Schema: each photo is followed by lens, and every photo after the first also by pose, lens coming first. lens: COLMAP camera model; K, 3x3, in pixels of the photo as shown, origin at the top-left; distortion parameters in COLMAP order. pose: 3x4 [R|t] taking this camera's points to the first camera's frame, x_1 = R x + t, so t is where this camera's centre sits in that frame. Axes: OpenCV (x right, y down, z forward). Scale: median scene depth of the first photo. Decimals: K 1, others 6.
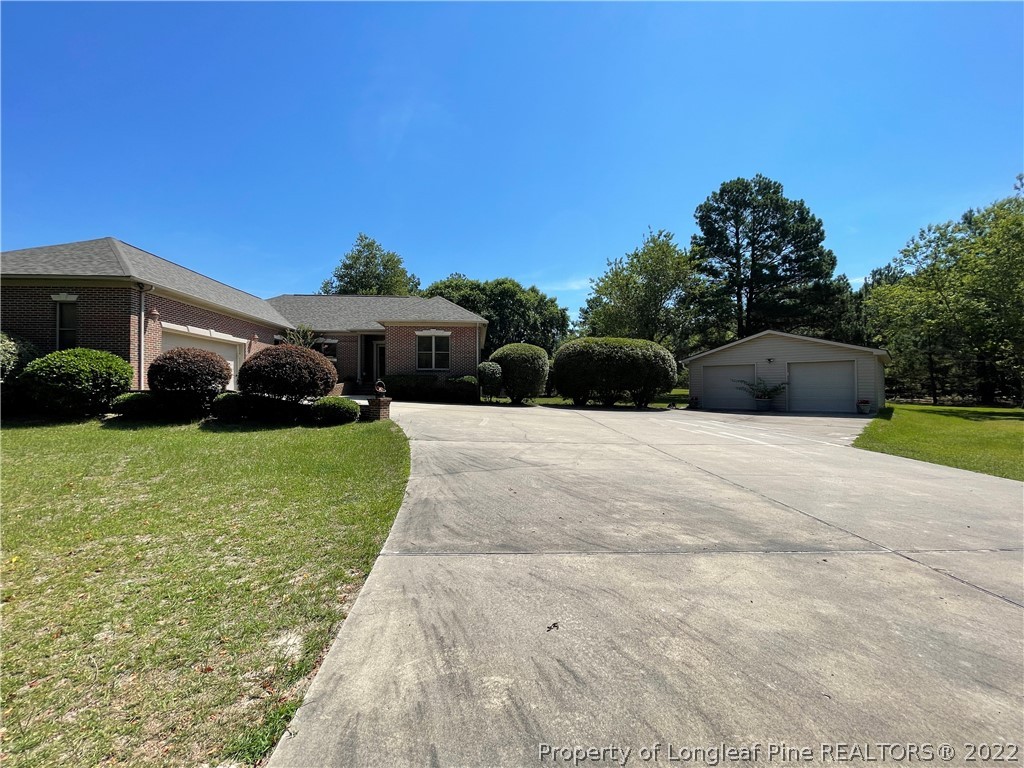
lens RADIAL K [[411.8, 0, 510.4], [0, 411.8, 386.5], [0, 0, 1]] dist [-0.017035, -0.000151]
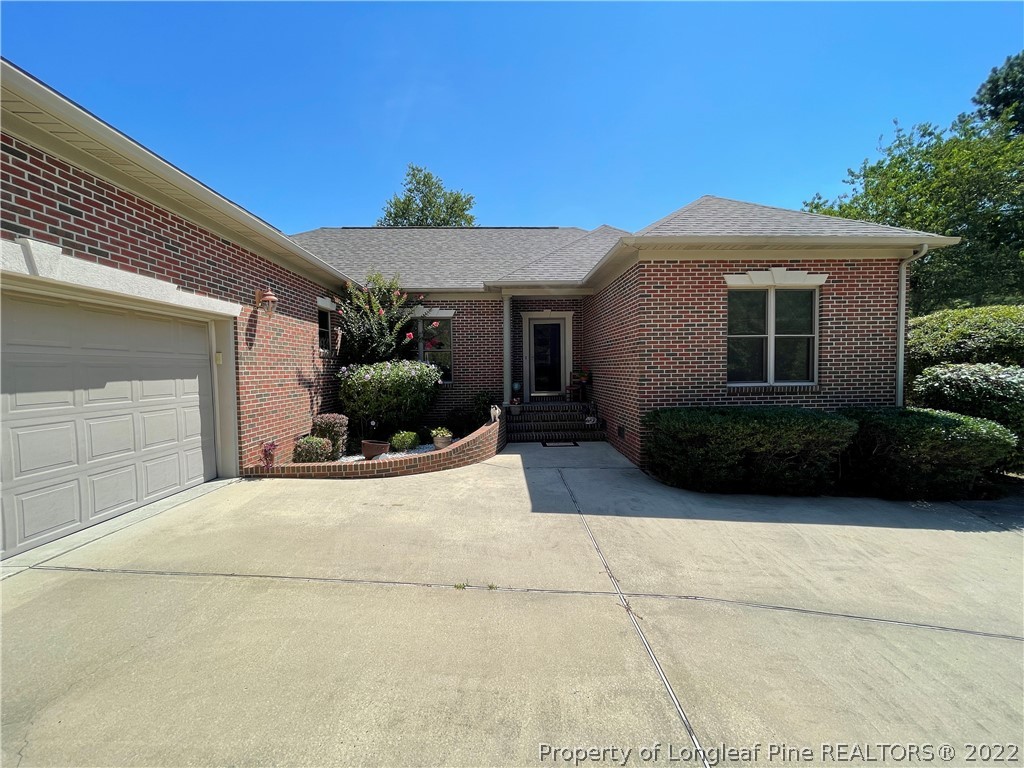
lens RADIAL K [[411.8, 0, 509.4], [0, 411.8, 389.1], [0, 0, 1]] dist [-0.017035, -0.000151]
pose [[0.999156, -0.013039, -0.038946, -0.397158], [0.015173, 0.998371, 0.055005, -0.060370], [0.038165, -0.055549, 0.997726, 0.640934]]
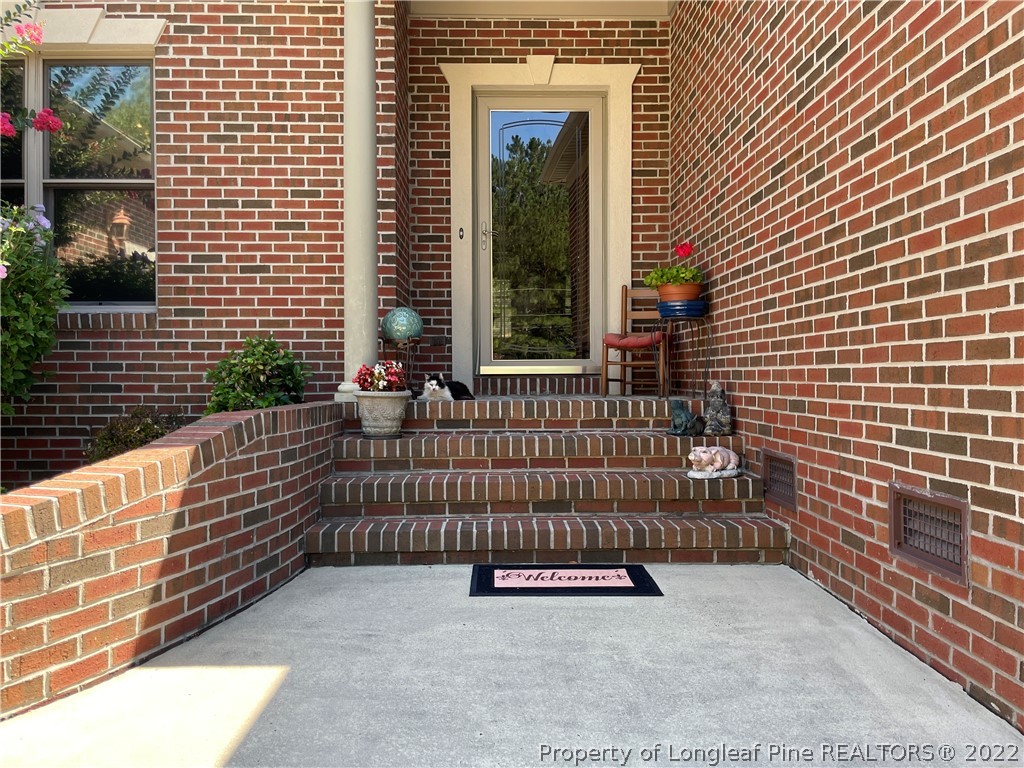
lens RADIAL K [[783.2, 0, 513.2], [0, 783.2, 377.5], [0, 0, 1]] dist [0.087781, -0.119135]
pose [[0.999021, -0.005006, -0.043956, -0.364362], [0.005324, 0.999961, 0.007110, -0.020860], [0.043919, -0.007337, 0.999008, 0.908480]]
